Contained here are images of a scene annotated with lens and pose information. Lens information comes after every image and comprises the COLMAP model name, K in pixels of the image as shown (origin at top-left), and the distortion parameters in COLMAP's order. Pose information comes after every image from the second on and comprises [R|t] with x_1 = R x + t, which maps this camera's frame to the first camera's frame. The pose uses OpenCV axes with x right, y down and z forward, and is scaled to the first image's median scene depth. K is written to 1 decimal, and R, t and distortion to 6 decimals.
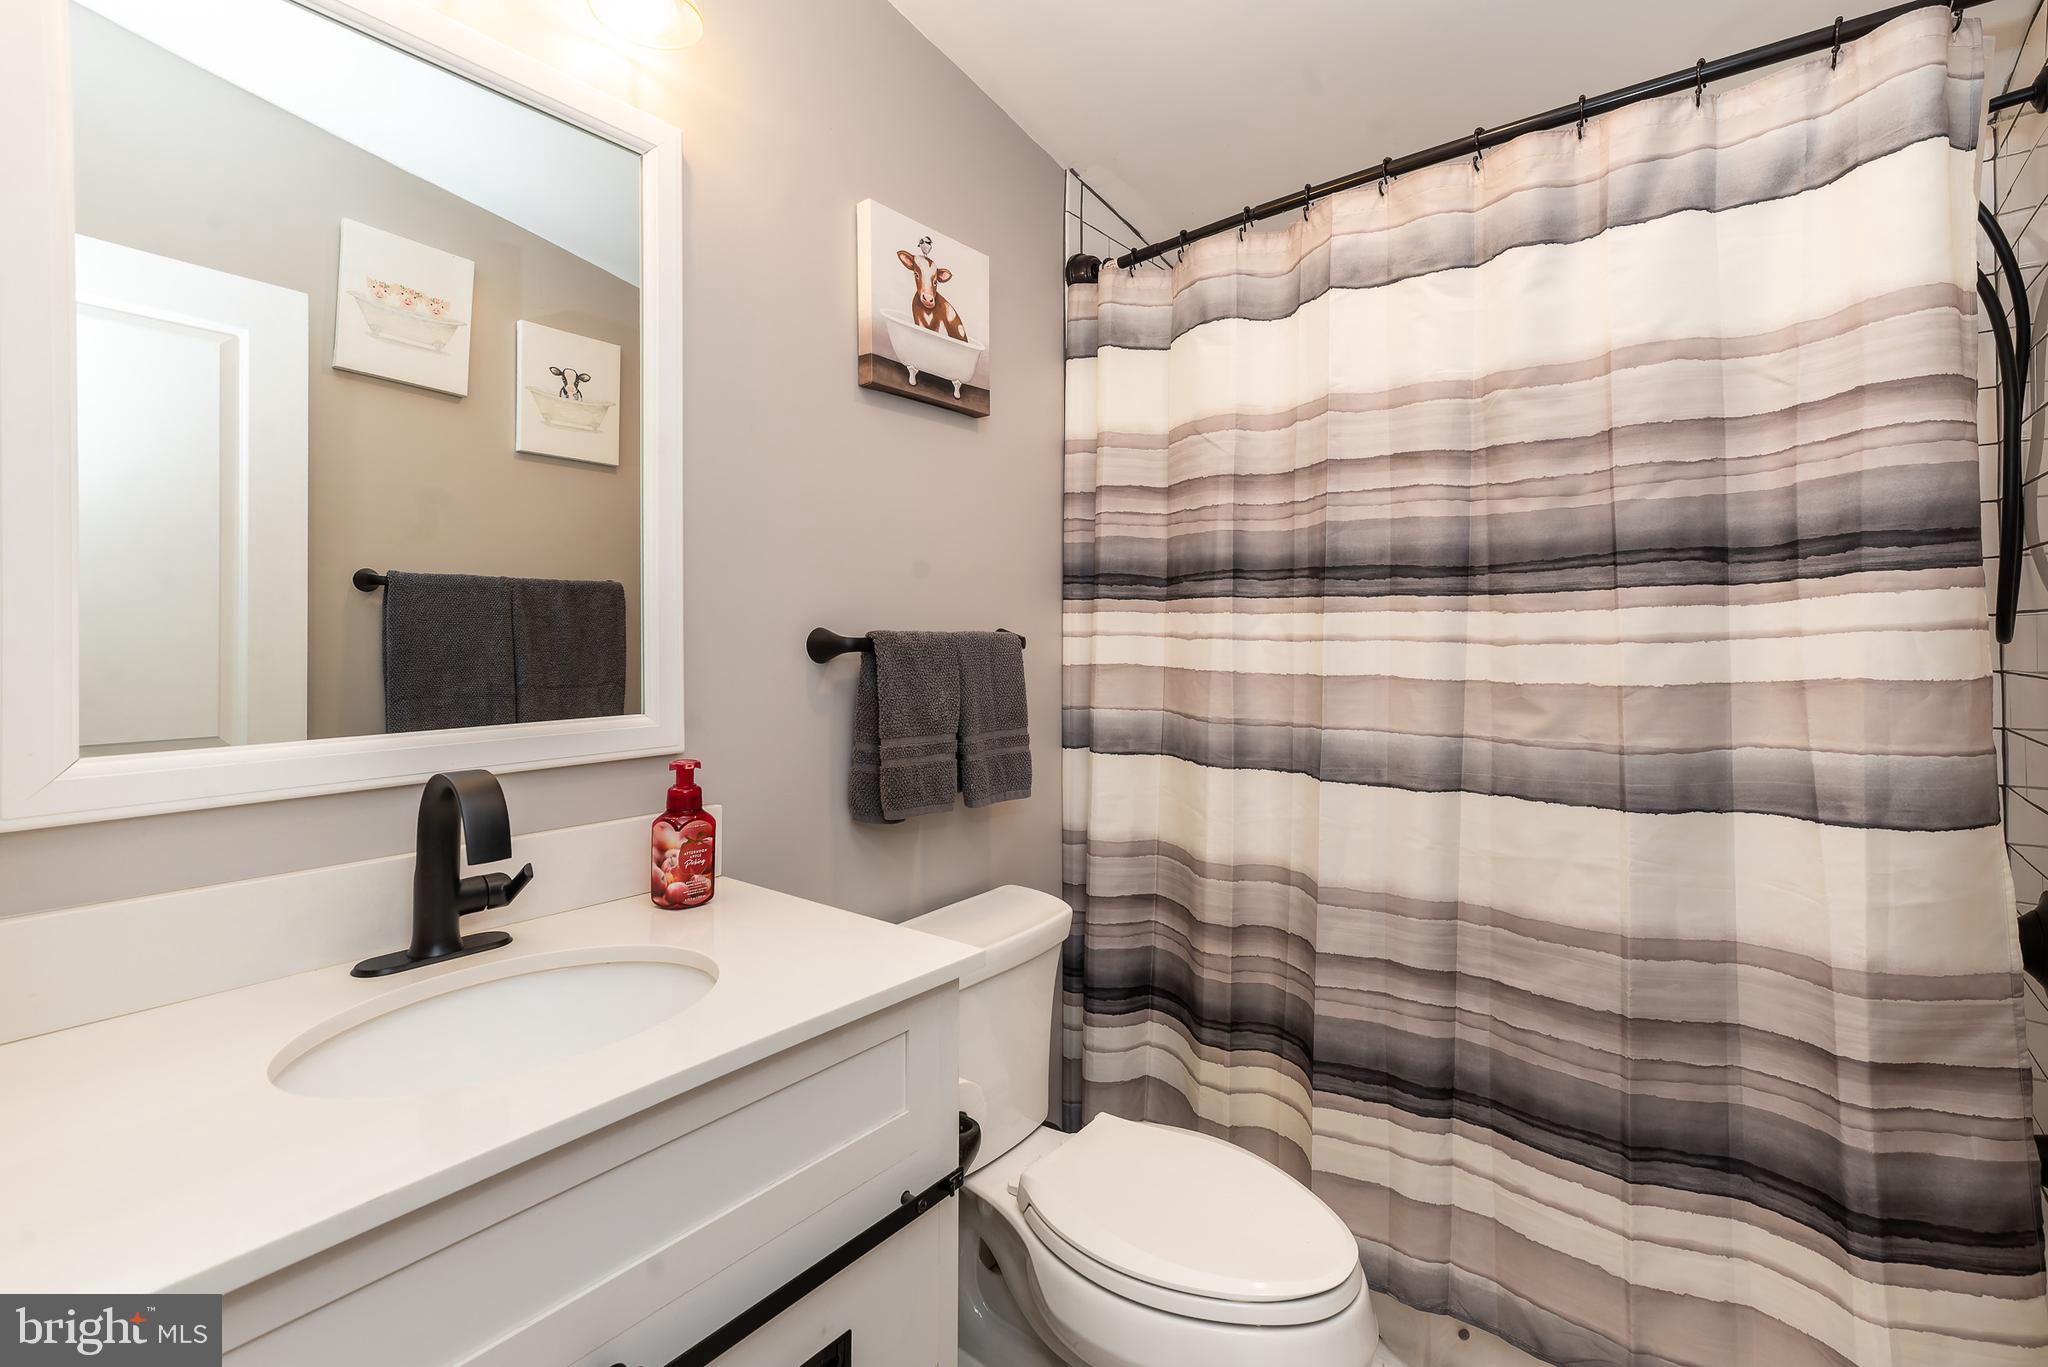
lens RADIAL K [[899.4, 0, 1027.1], [0, 899.4, 630.3], [0, 0, 1]] dist [0.012829, 0.000454]
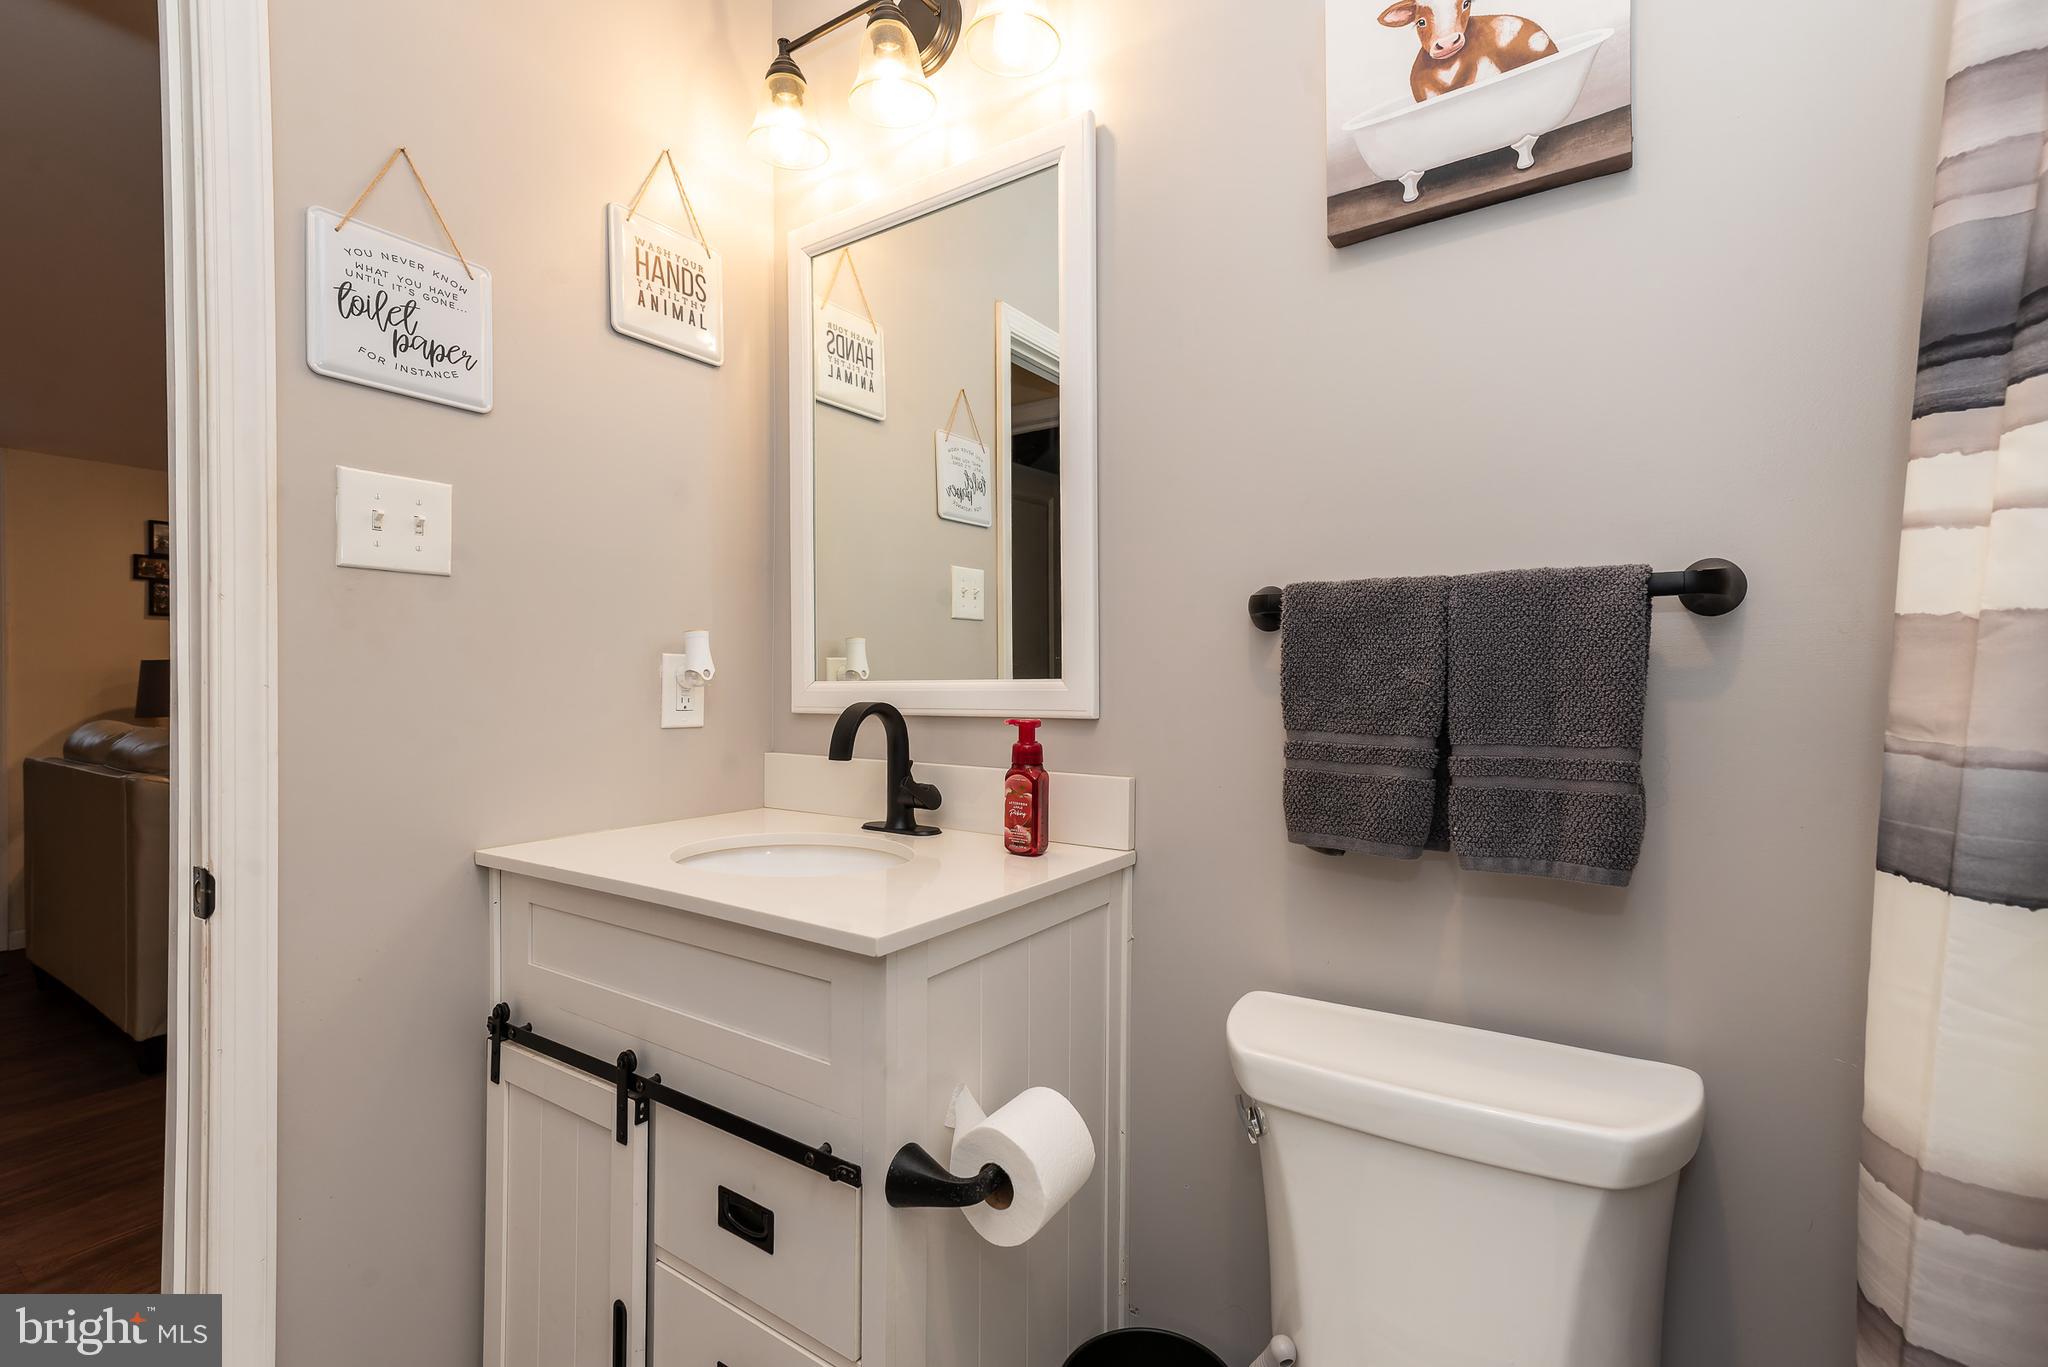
lens RADIAL K [[890.5, 0, 1024.0], [0, 890.5, 683.5], [0, 0, 1]] dist [0.013185, 0.000632]
pose [[0.100706, 0.008236, -0.994882, 0.493348], [0.017978, 0.999787, 0.010096, 0.065345], [0.994754, -0.018903, 0.100536, 0.649899]]
